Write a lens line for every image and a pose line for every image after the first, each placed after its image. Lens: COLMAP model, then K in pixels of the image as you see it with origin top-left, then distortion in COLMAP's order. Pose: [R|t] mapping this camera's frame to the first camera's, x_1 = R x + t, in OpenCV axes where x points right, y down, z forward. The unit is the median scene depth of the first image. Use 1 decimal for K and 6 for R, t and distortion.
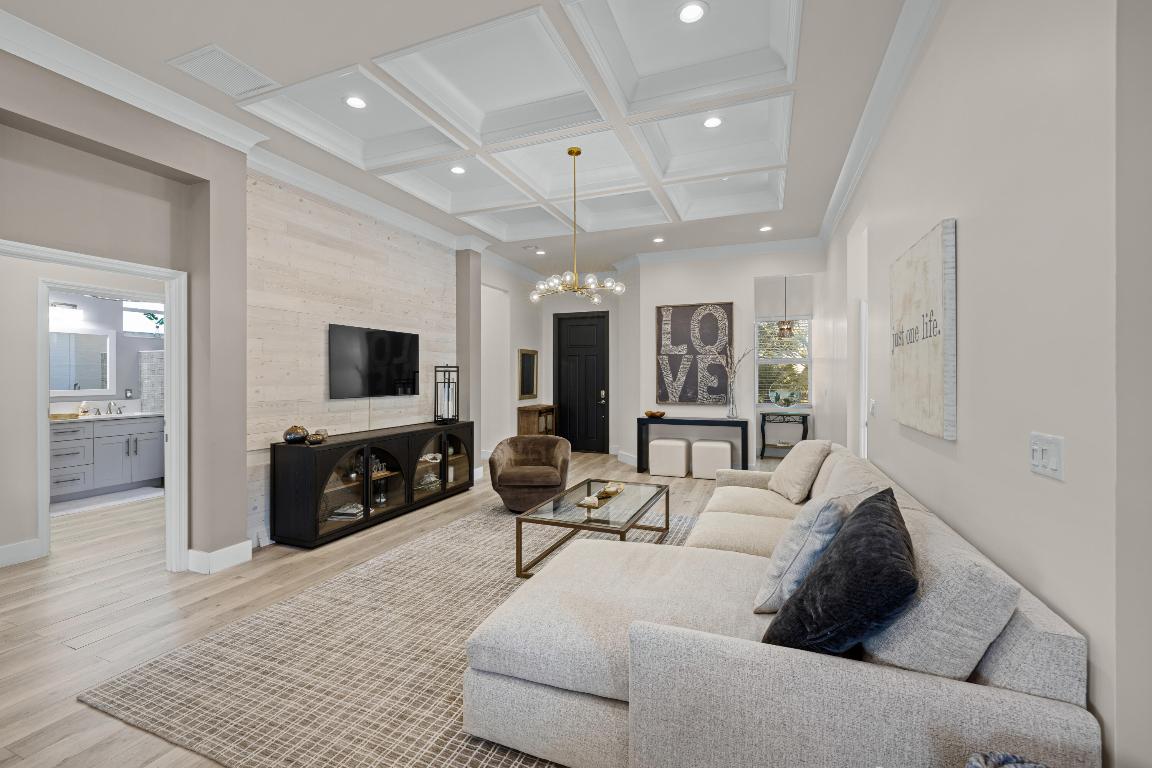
lens RADIAL K [[482.4, 0, 572.3], [0, 482.4, 374.0], [0, 0, 1]] dist [-0.000317, 0.000154]
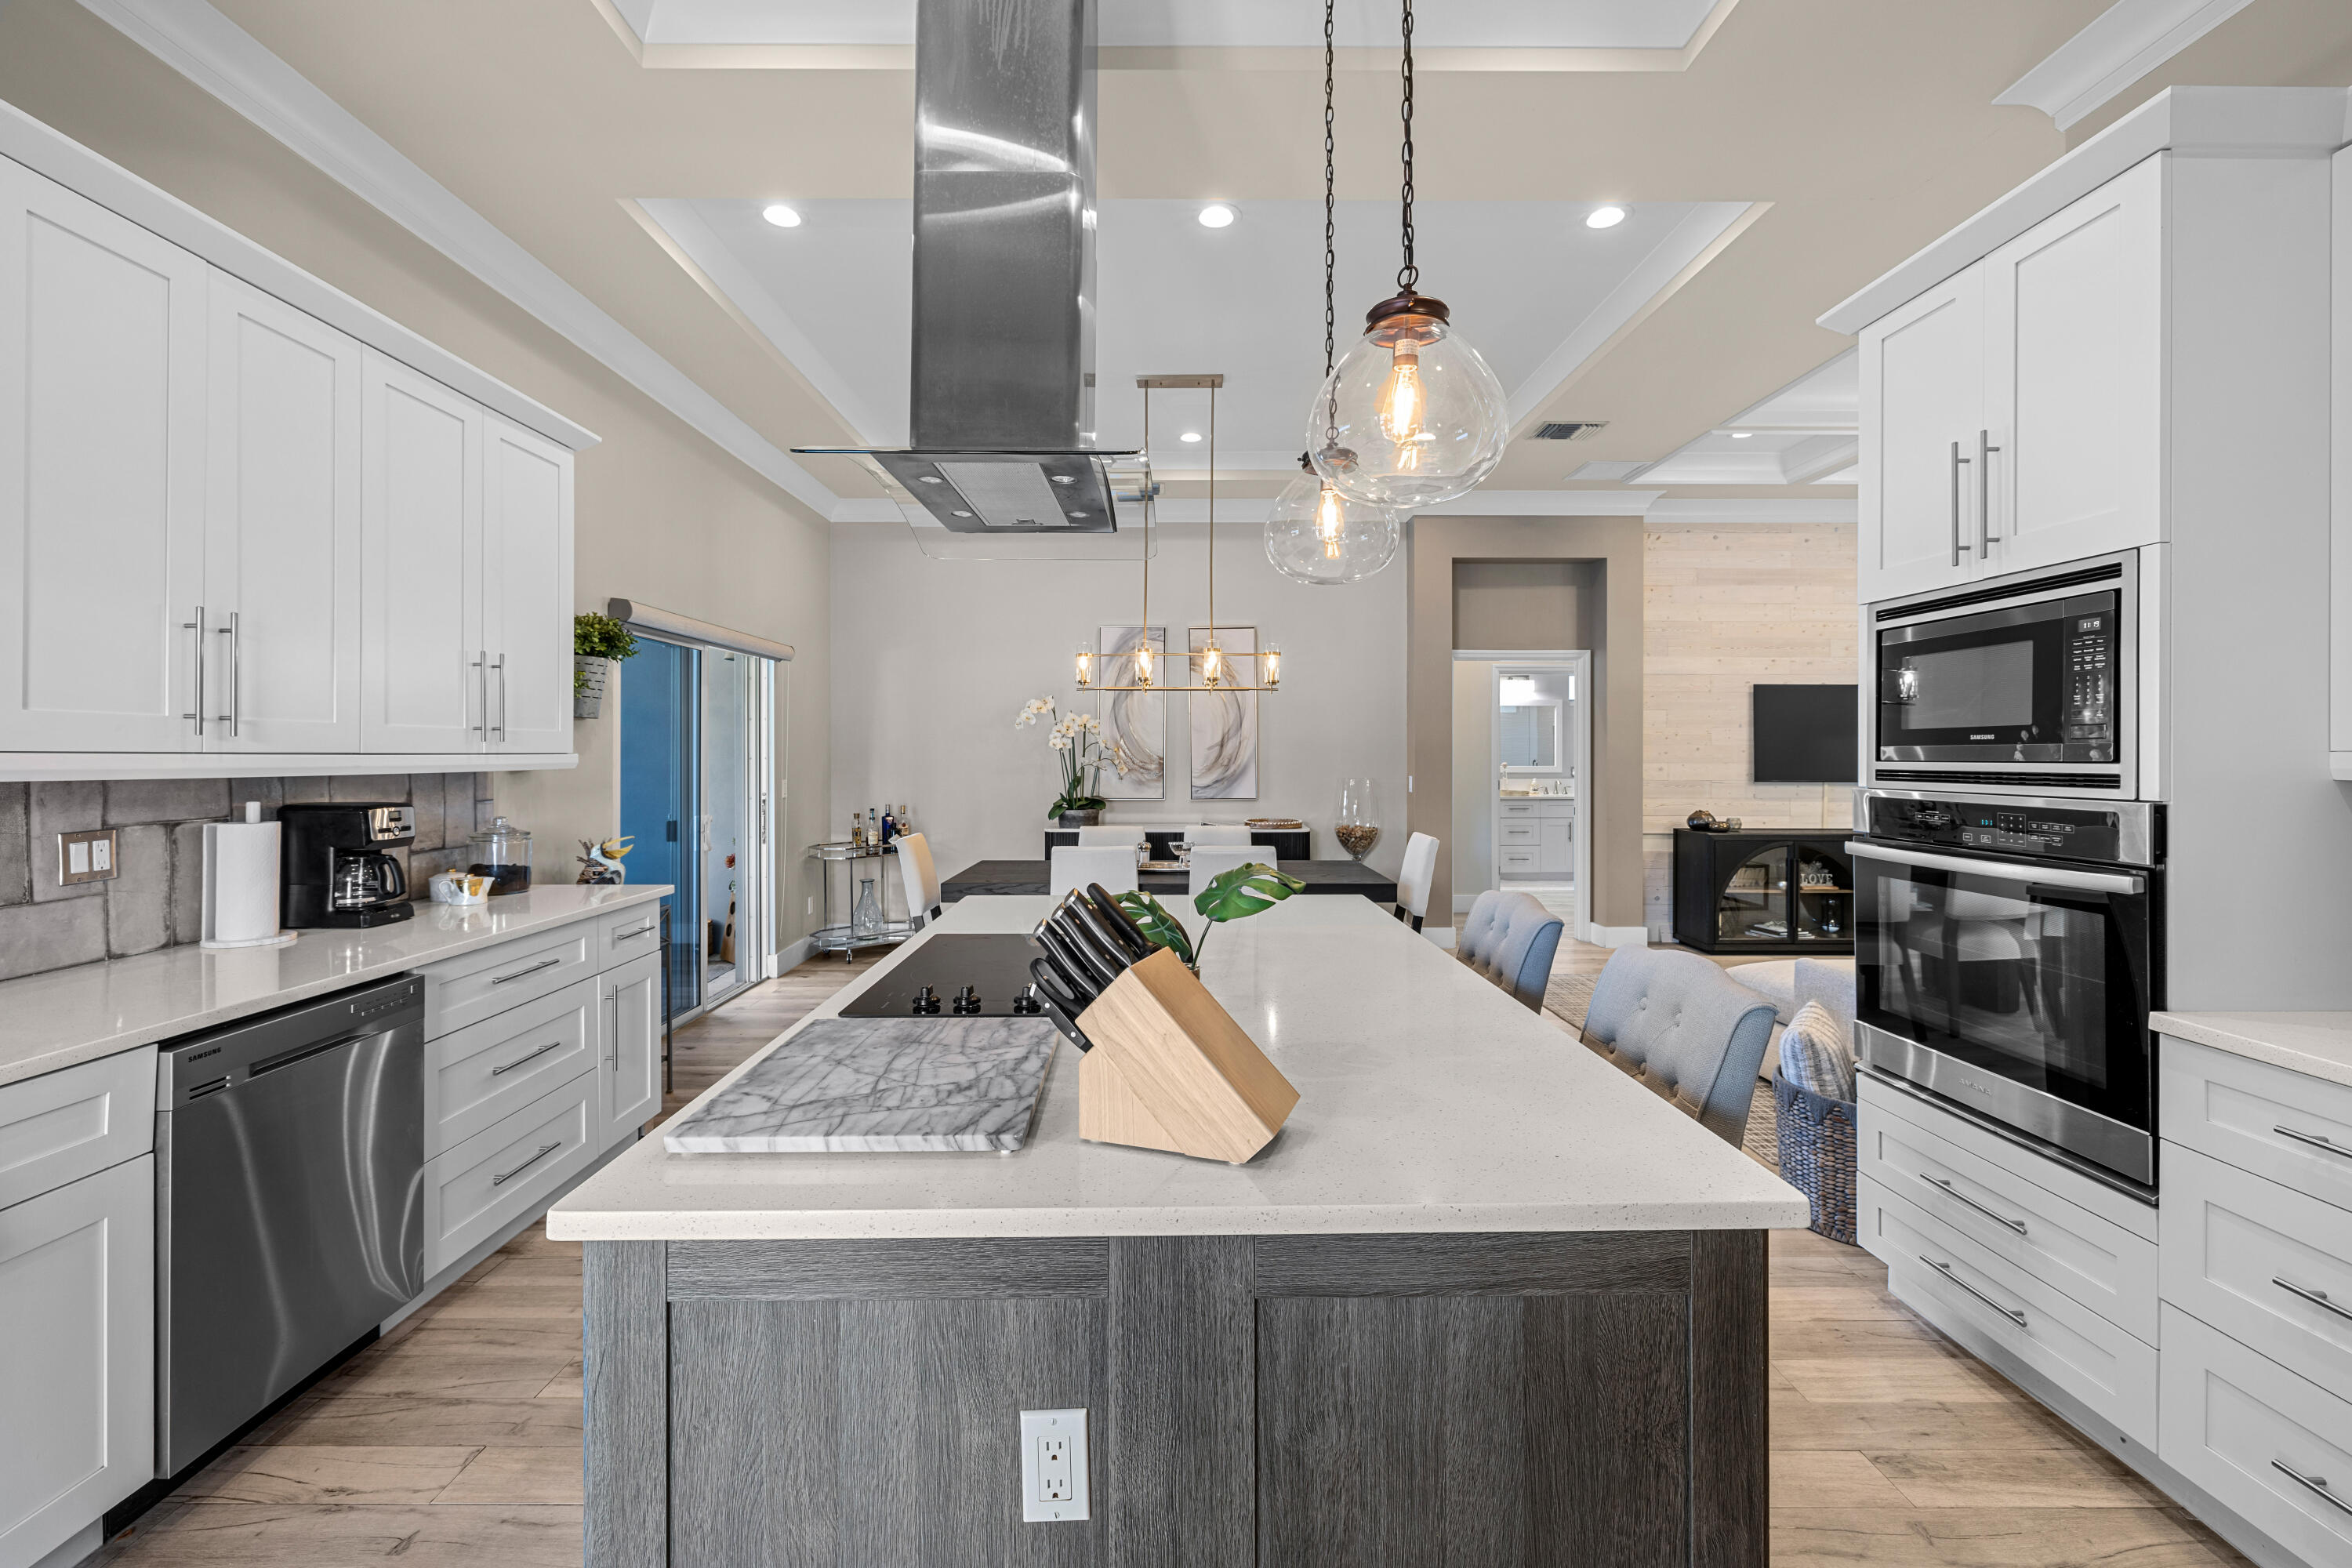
lens RADIAL K [[983.1, 0, 1174.2], [0, 983.1, 779.7], [0, 0, 1]] dist [-0.001130, -0.000111]
pose [[0.383945, 0.026880, -0.922965, 0.410626], [0.003356, 0.999529, 0.030507, -0.001502], [0.923350, -0.014811, 0.383674, -0.320649]]
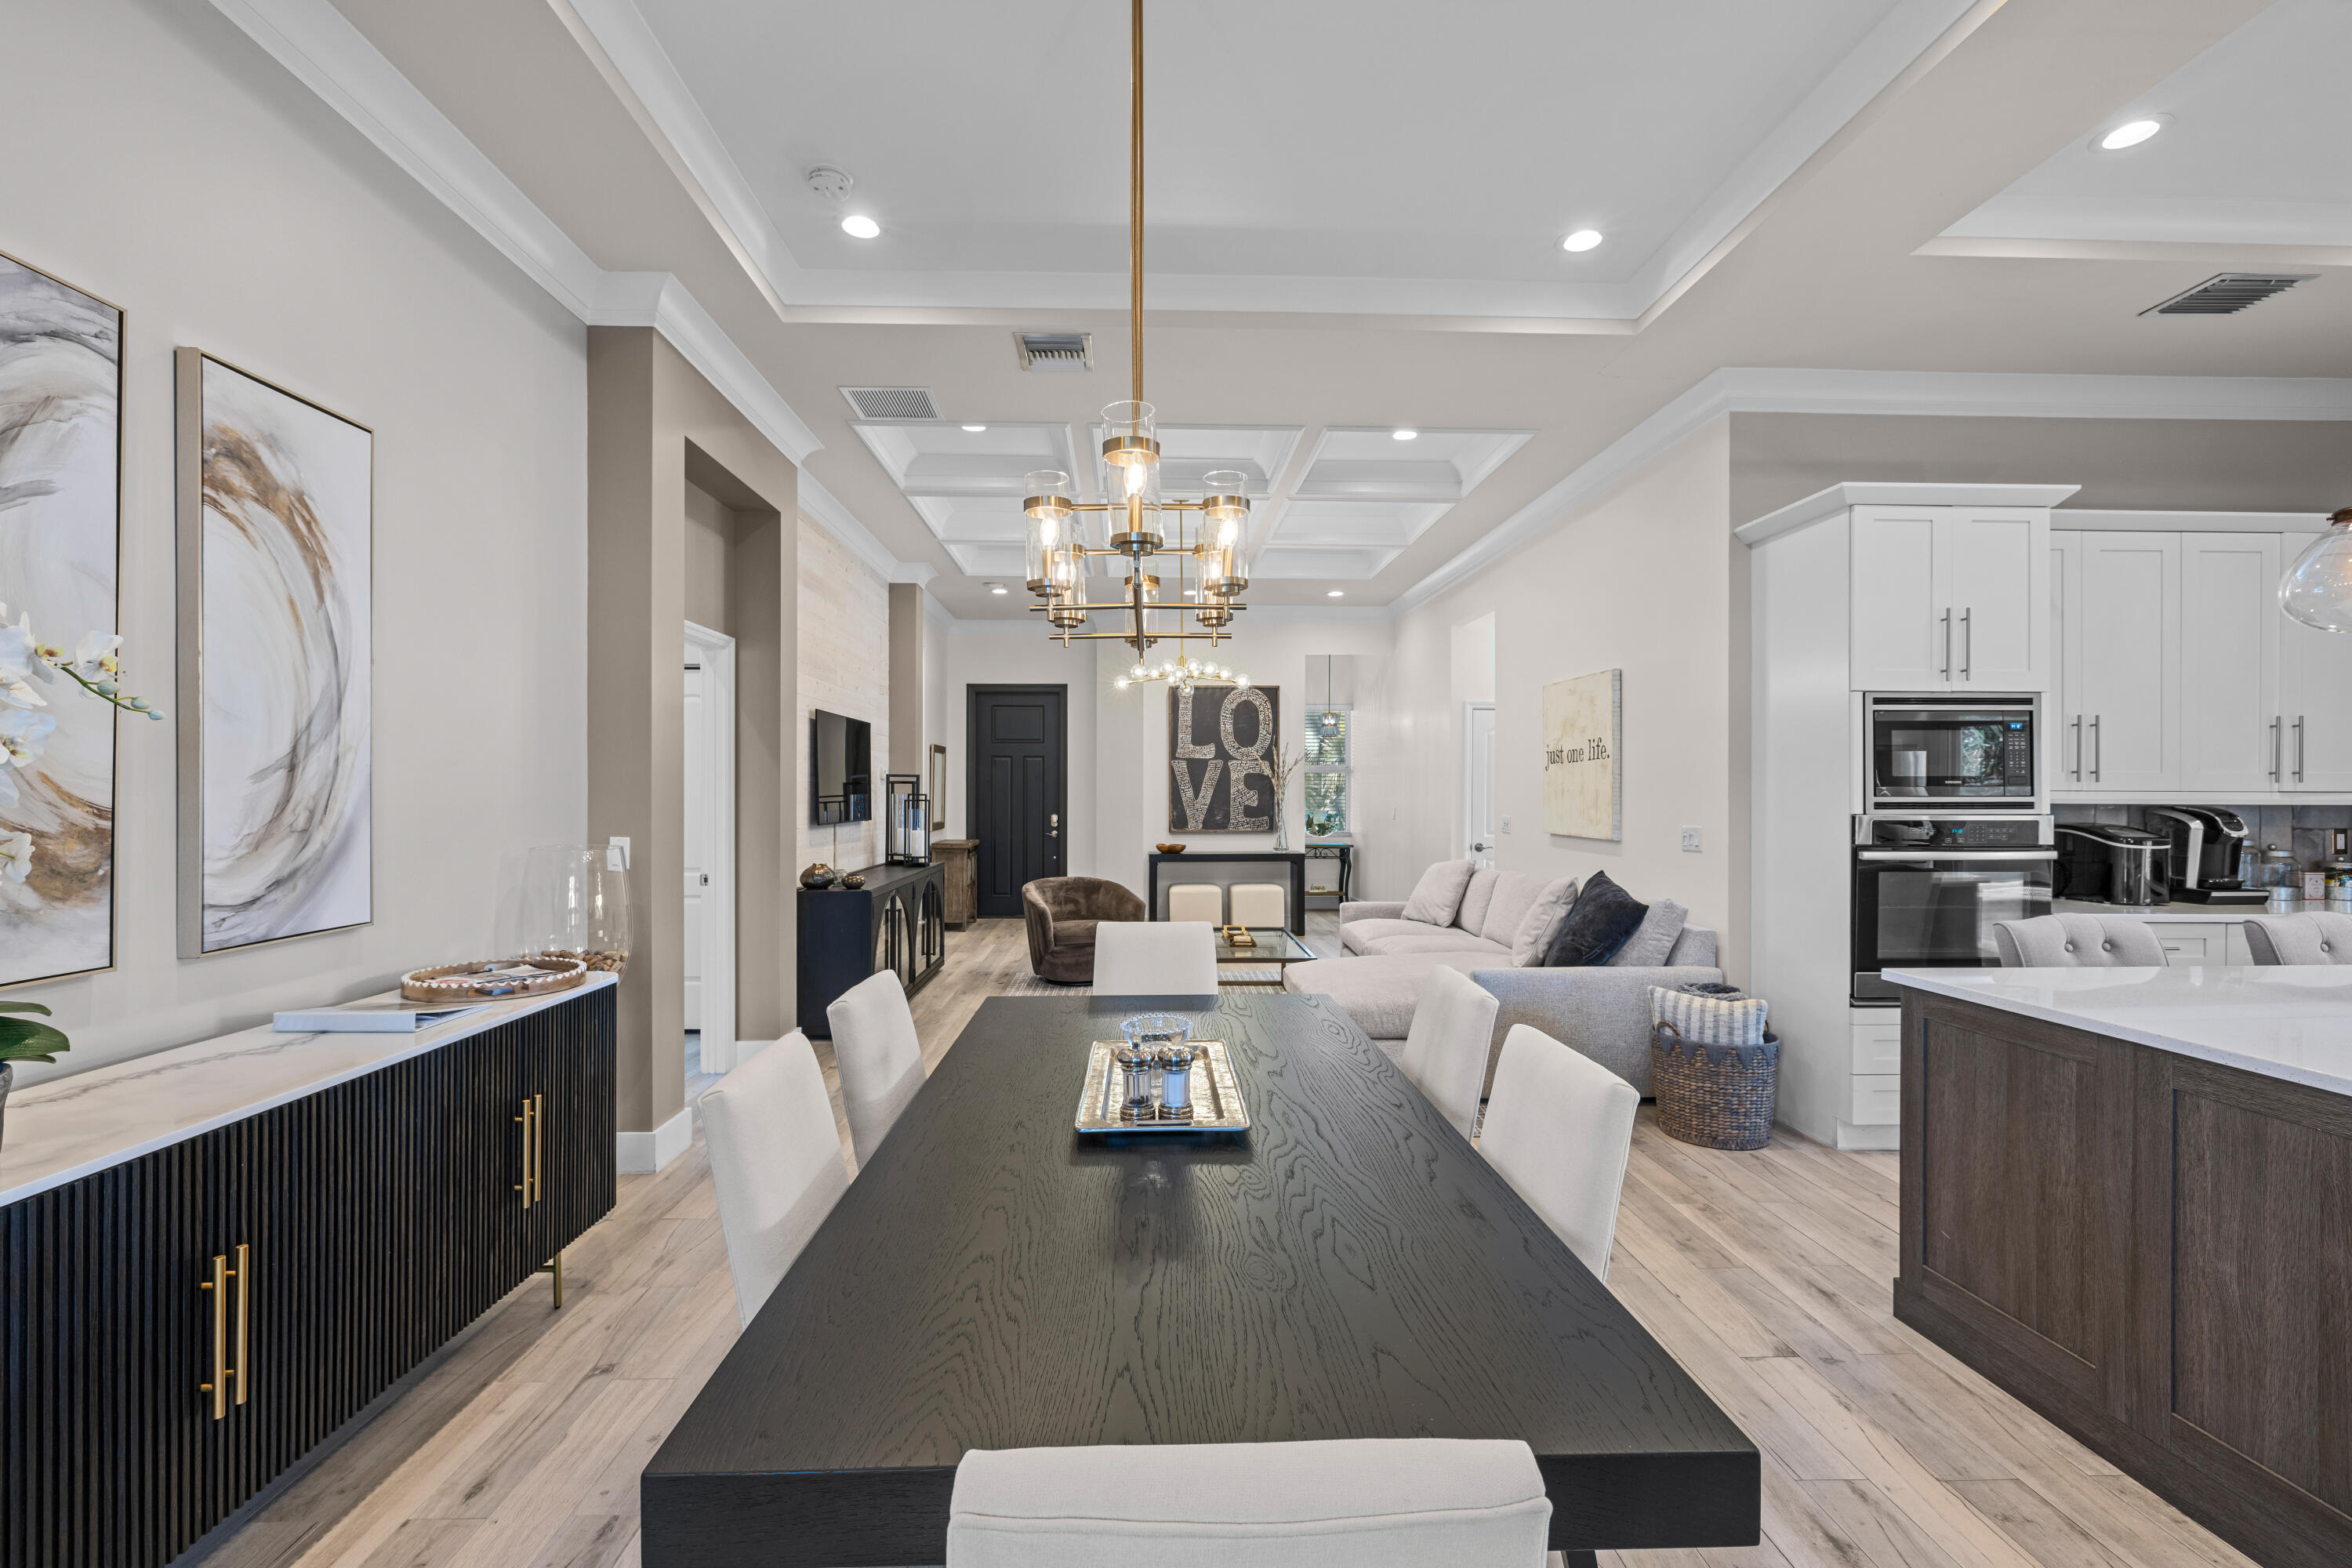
lens RADIAL K [[1017.8, 0, 1170.7], [0, 1017.8, 795.3], [0, 0, 1]] dist [0.002724, 0.000291]
pose [[0.913543, -0.000135, 0.406742, -0.425958], [-0.003210, 0.999966, 0.007542, -0.000199], [-0.406729, -0.008196, 0.913512, -0.301376]]
